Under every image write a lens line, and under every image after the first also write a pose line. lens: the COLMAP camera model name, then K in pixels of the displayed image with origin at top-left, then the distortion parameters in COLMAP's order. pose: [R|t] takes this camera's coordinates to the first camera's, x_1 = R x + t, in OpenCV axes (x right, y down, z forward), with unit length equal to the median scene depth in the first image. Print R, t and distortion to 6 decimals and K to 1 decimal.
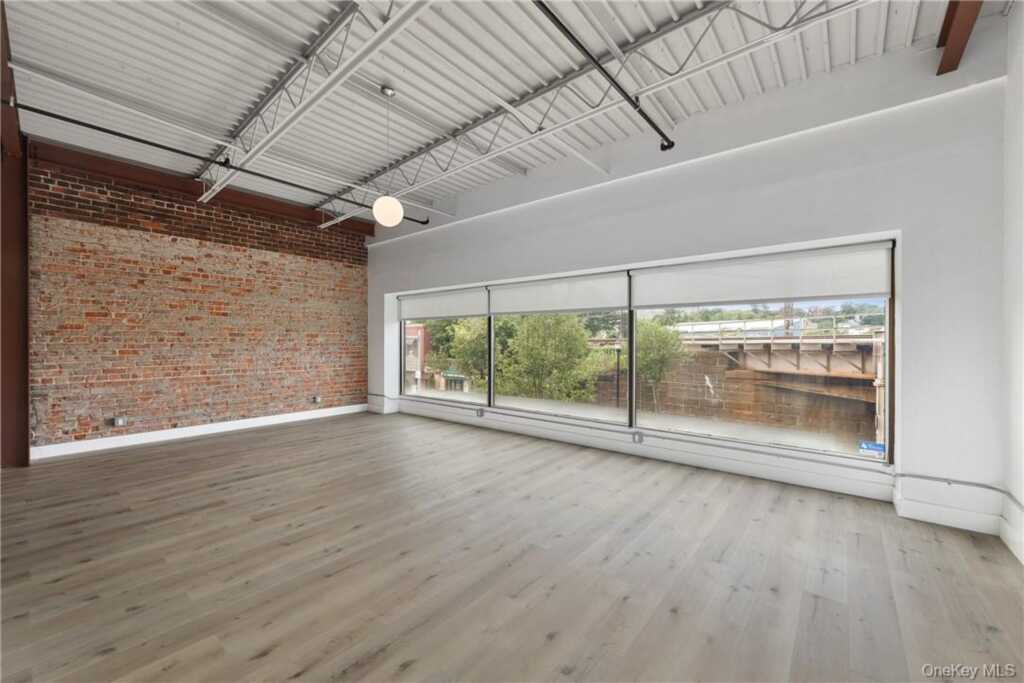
lens RADIAL K [[400.0, 0, 512.3], [0, 400.0, 342.3], [0, 0, 1]] dist [0.005944, 0.000645]
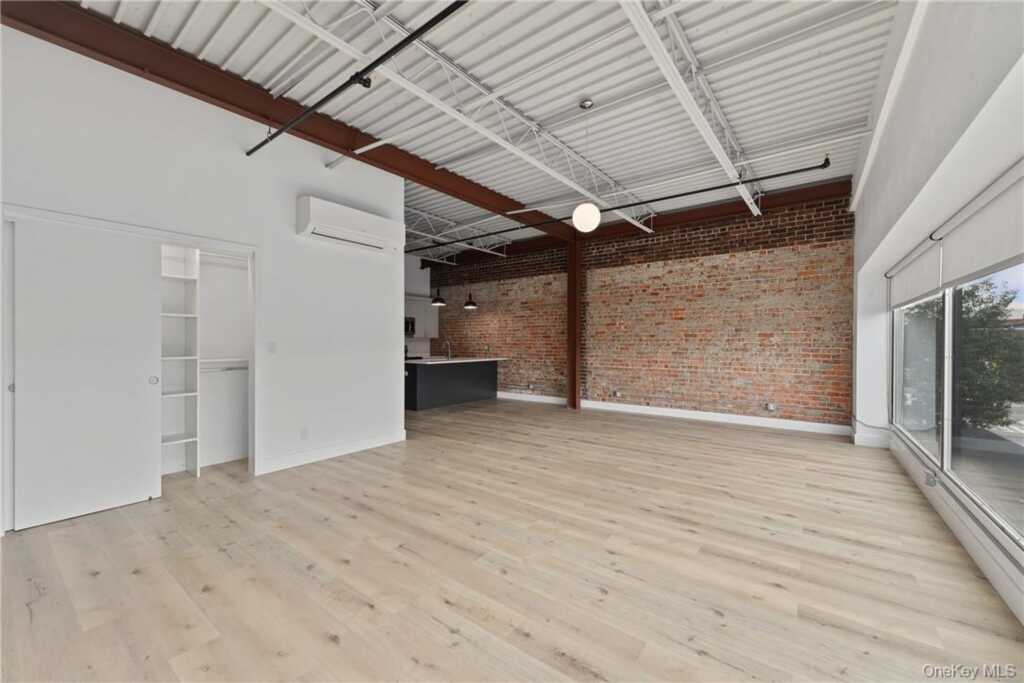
lens RADIAL K [[400.0, 0, 513.6], [0, 400.0, 342.5], [0, 0, 1]] dist [0.005944, 0.000645]
pose [[0.046540, 0.001255, -0.998916, 0.450239], [-0.004381, 0.999990, 0.001052, 0.002107], [0.998907, 0.004327, 0.046545, 0.464271]]
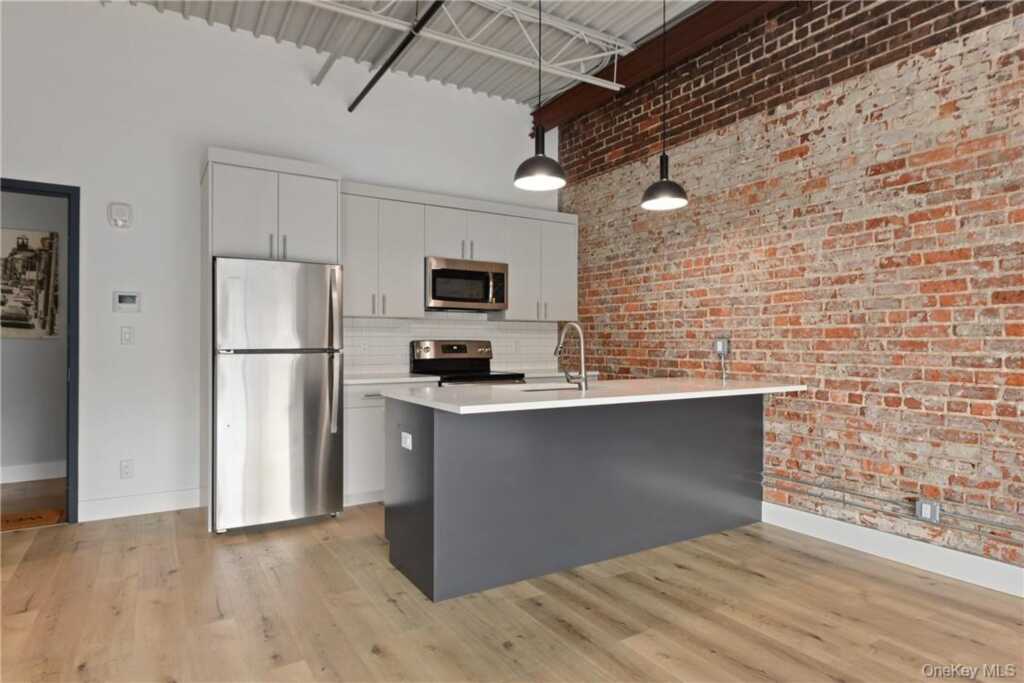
lens RADIAL K [[585.9, 0, 511.0], [0, 585.9, 344.3], [0, 0, 1]] dist [0.006741, 0.000923]
pose [[-0.330974, 0.000749, -0.943639, -0.448312], [-0.005079, 0.999984, 0.002575, 0.022384], [0.943626, 0.005645, -0.330965, 0.423923]]
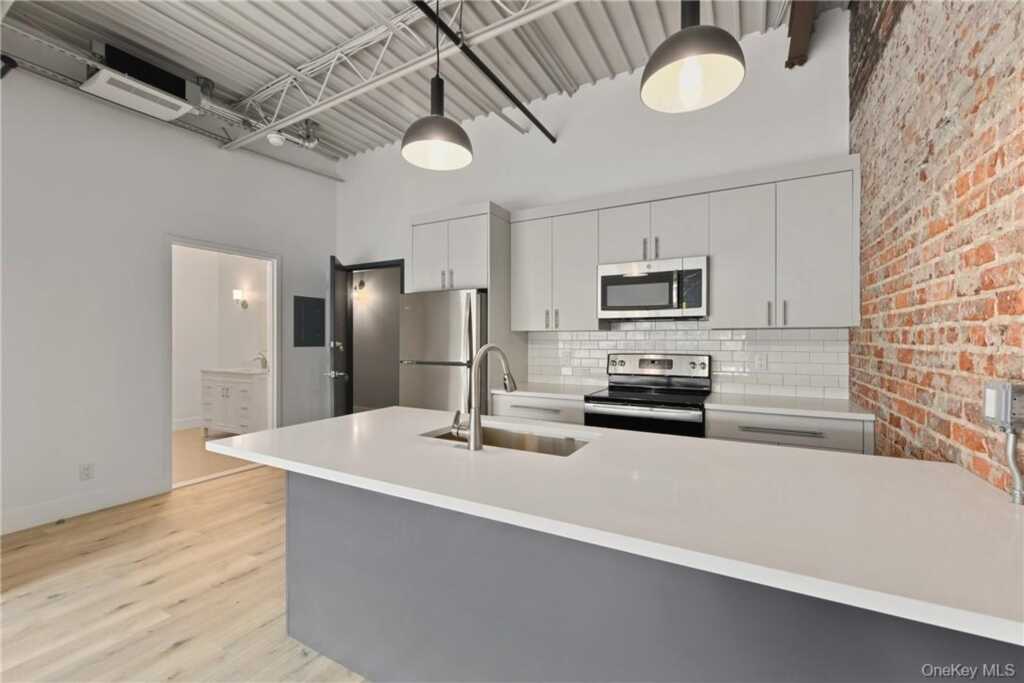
lens RADIAL K [[425.8, 0, 511.5], [0, 425.8, 341.1], [0, 0, 1]] dist [0.010065, -0.000099]
pose [[-0.984316, -0.000483, -0.176414, -0.987997], [-0.001531, 0.999982, 0.005803, -0.001703], [0.176408, 0.005982, -0.984299, 0.573724]]
